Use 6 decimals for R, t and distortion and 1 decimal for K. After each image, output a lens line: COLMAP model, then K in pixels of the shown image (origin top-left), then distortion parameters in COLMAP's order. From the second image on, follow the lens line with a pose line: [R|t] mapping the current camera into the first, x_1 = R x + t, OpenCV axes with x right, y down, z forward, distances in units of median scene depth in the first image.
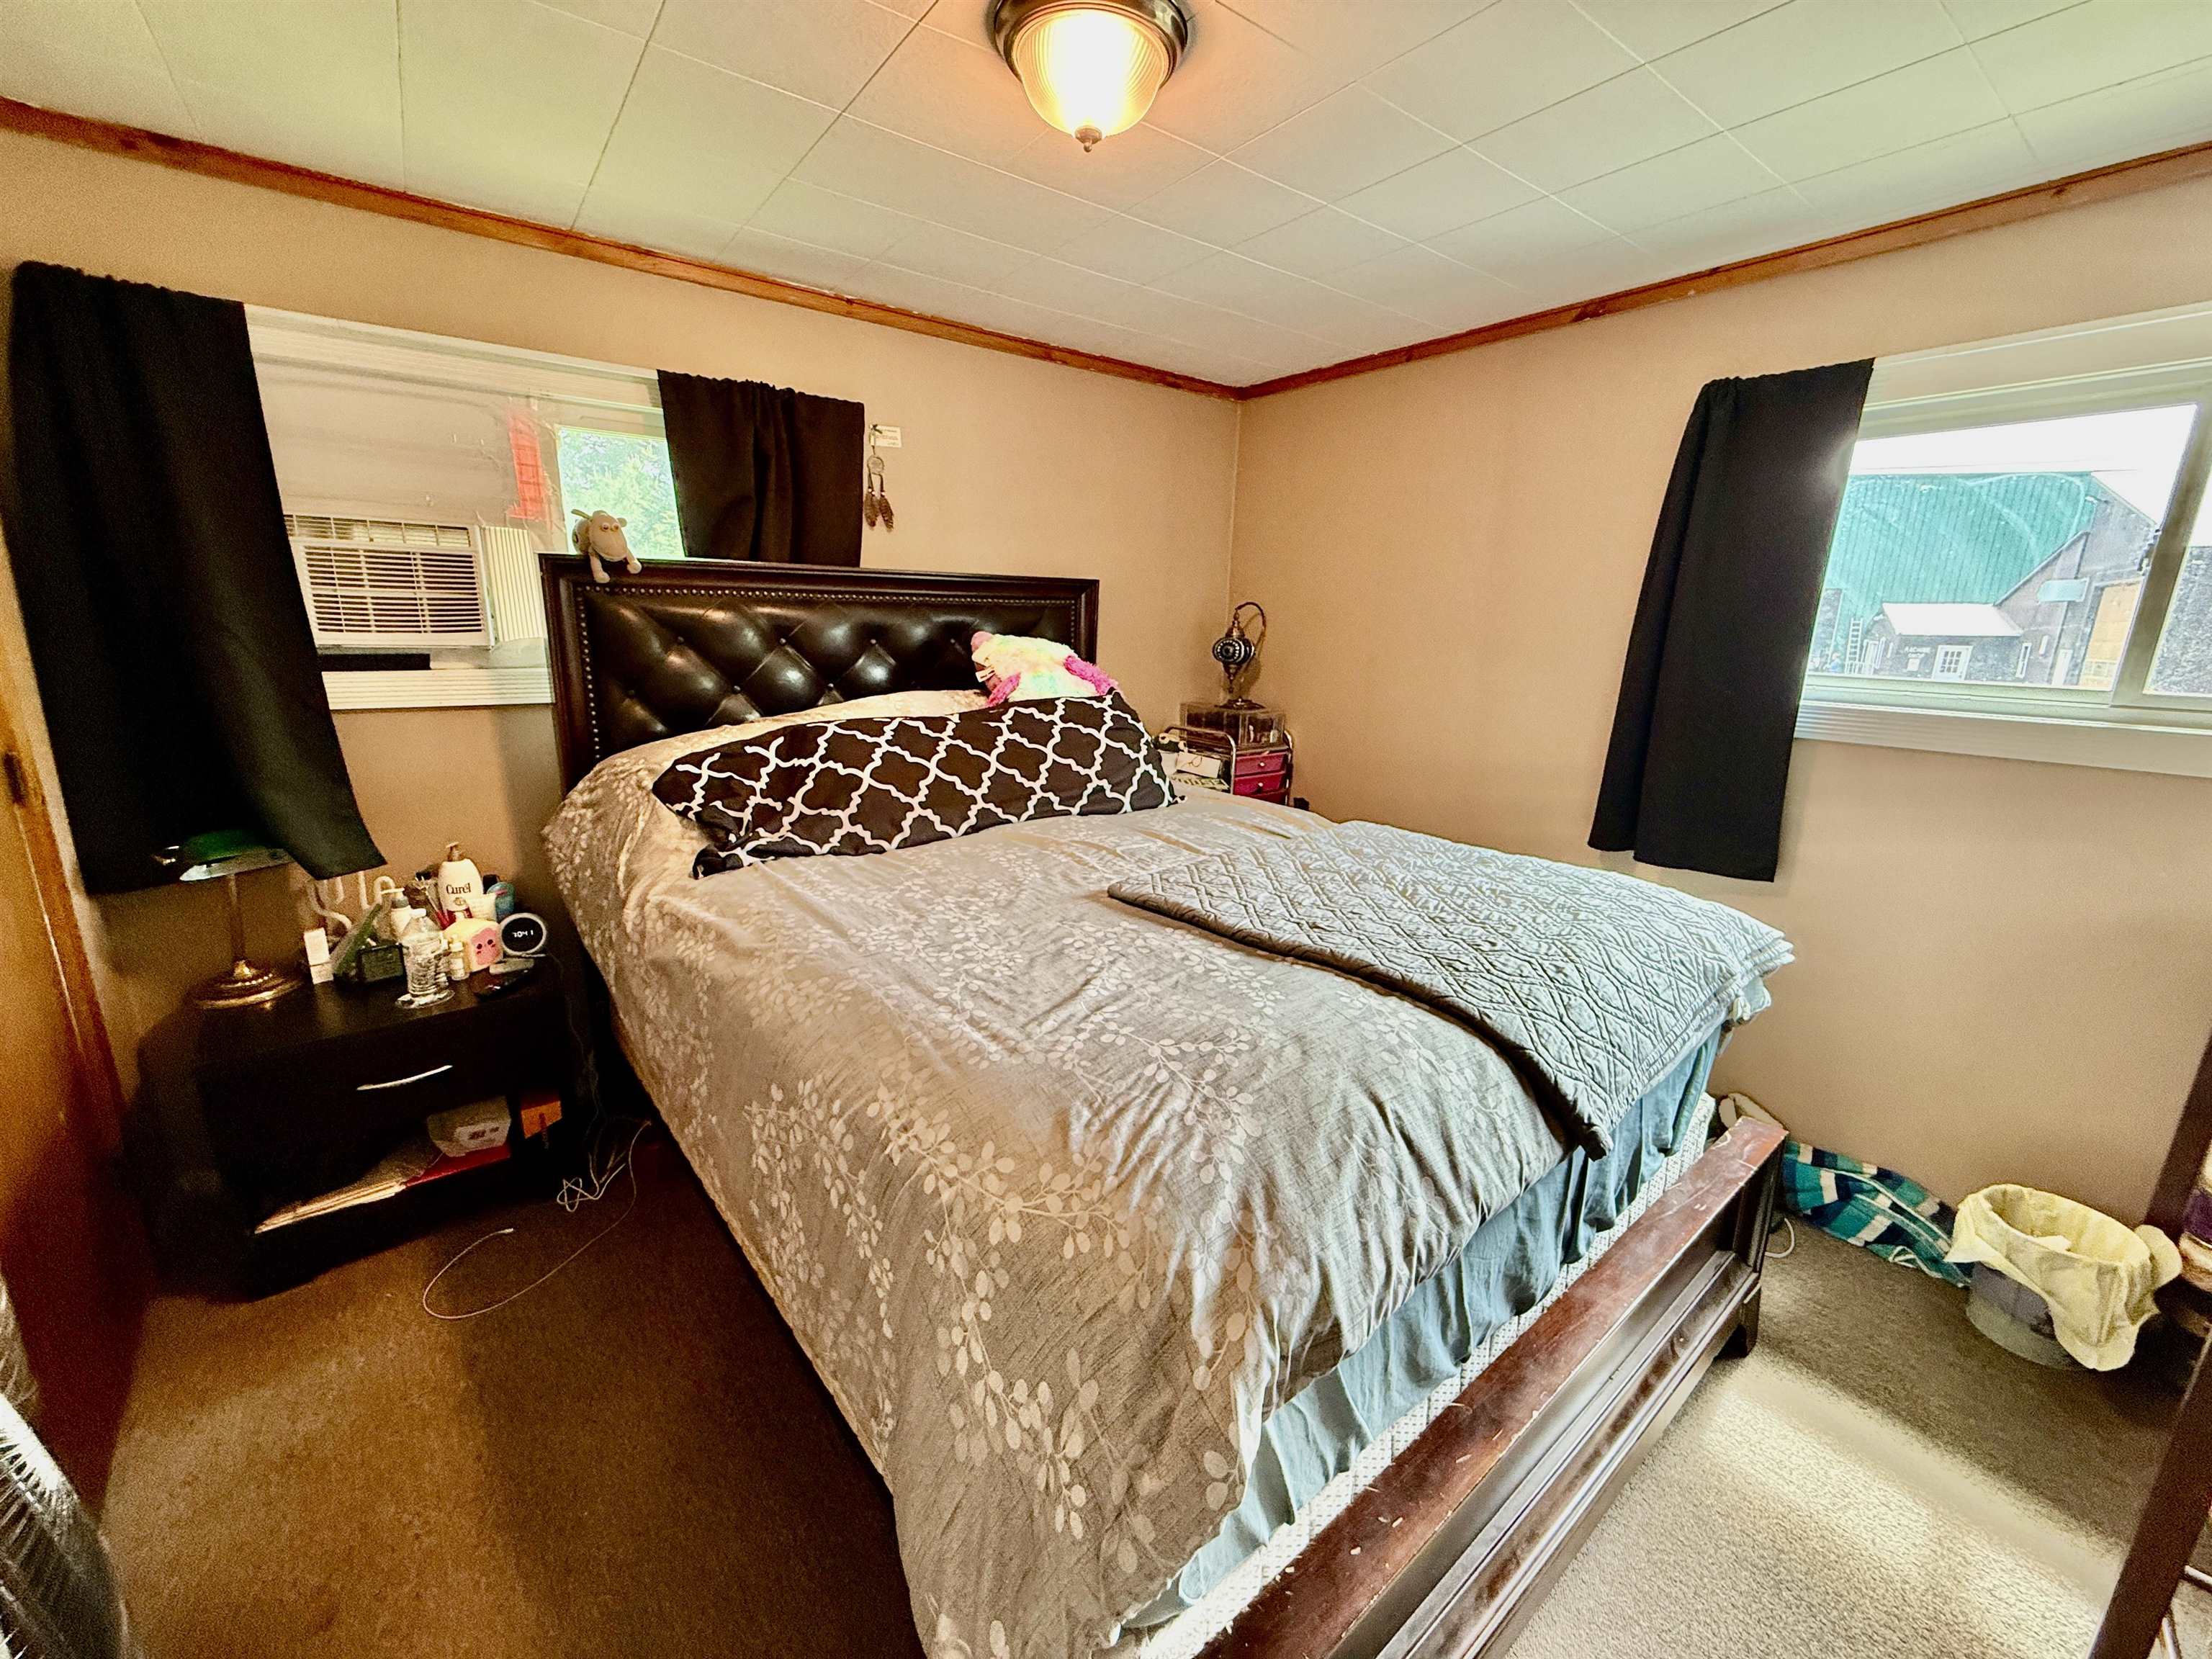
lens RADIAL K [[881.9, 0, 1101.6], [0, 881.9, 832.3], [0, 0, 1]] dist [0.001120, 0.000587]
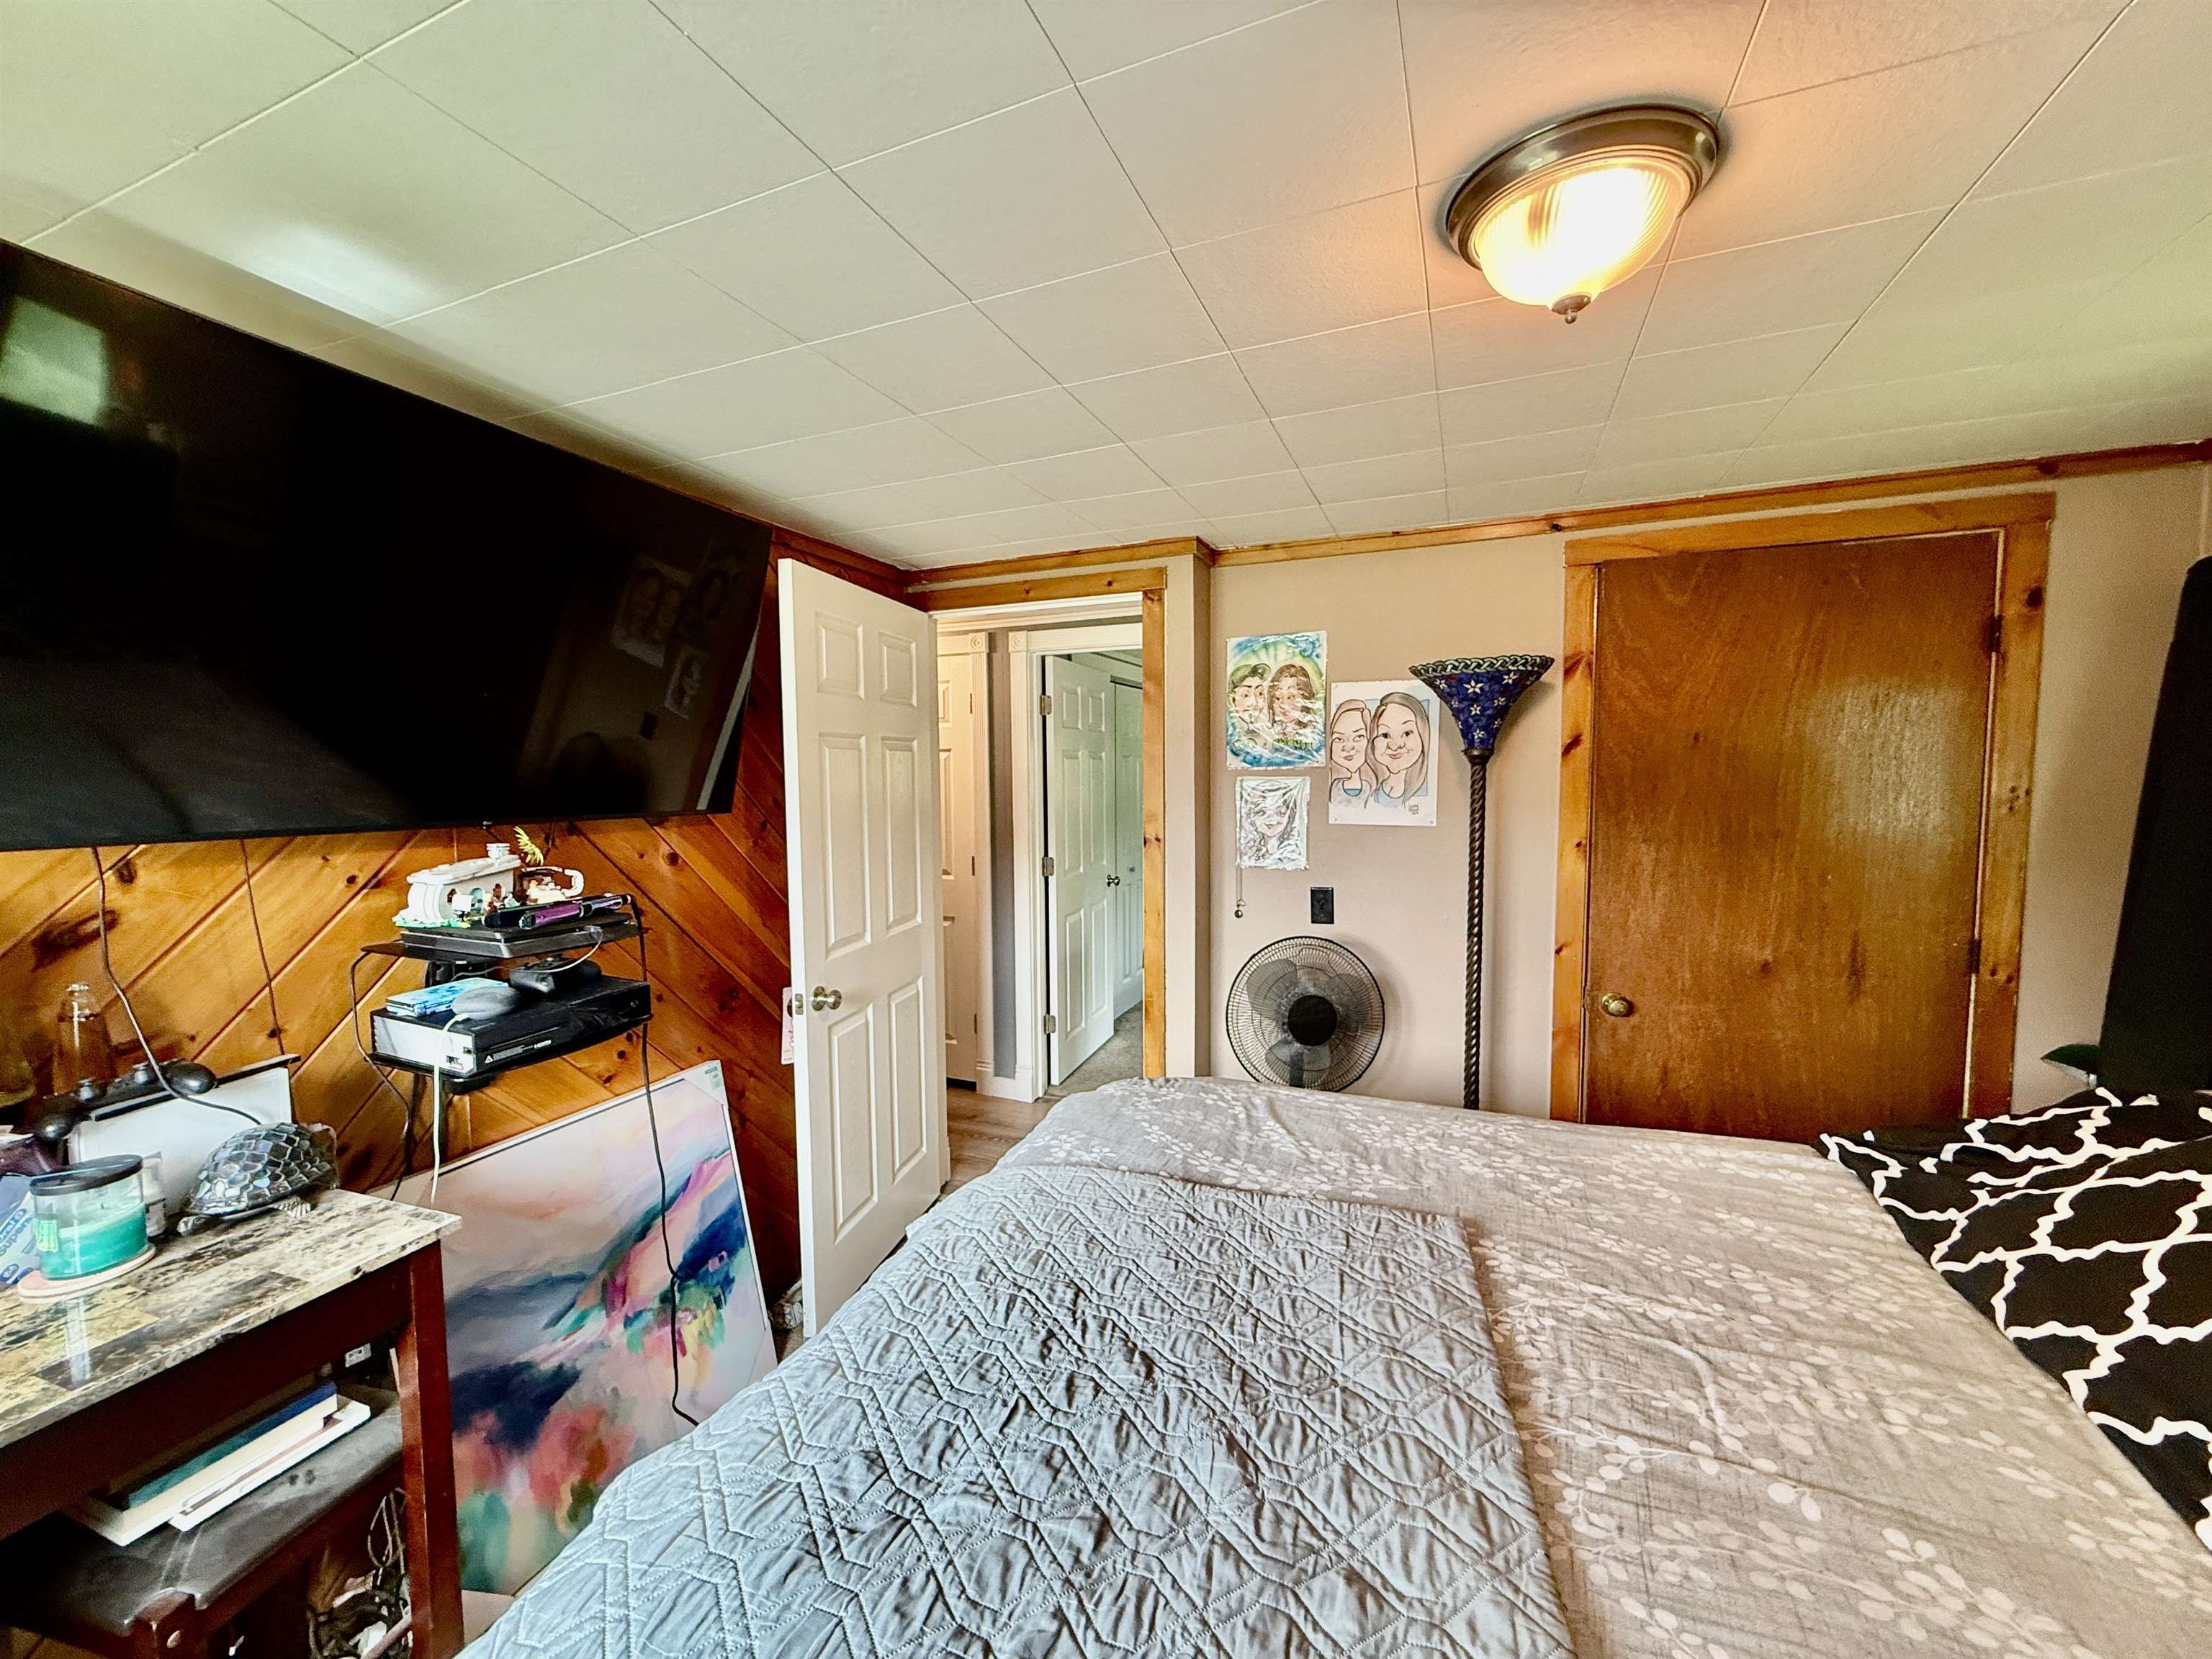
lens RADIAL K [[881.9, 0, 1101.6], [0, 881.9, 832.3], [0, 0, 1]] dist [0.001120, 0.000587]
pose [[-0.861551, 0.017098, -0.507383, 0.741860], [-0.132510, 0.957213, 0.257263, -0.466645], [0.490072, 0.288879, -0.822422, 1.539626]]
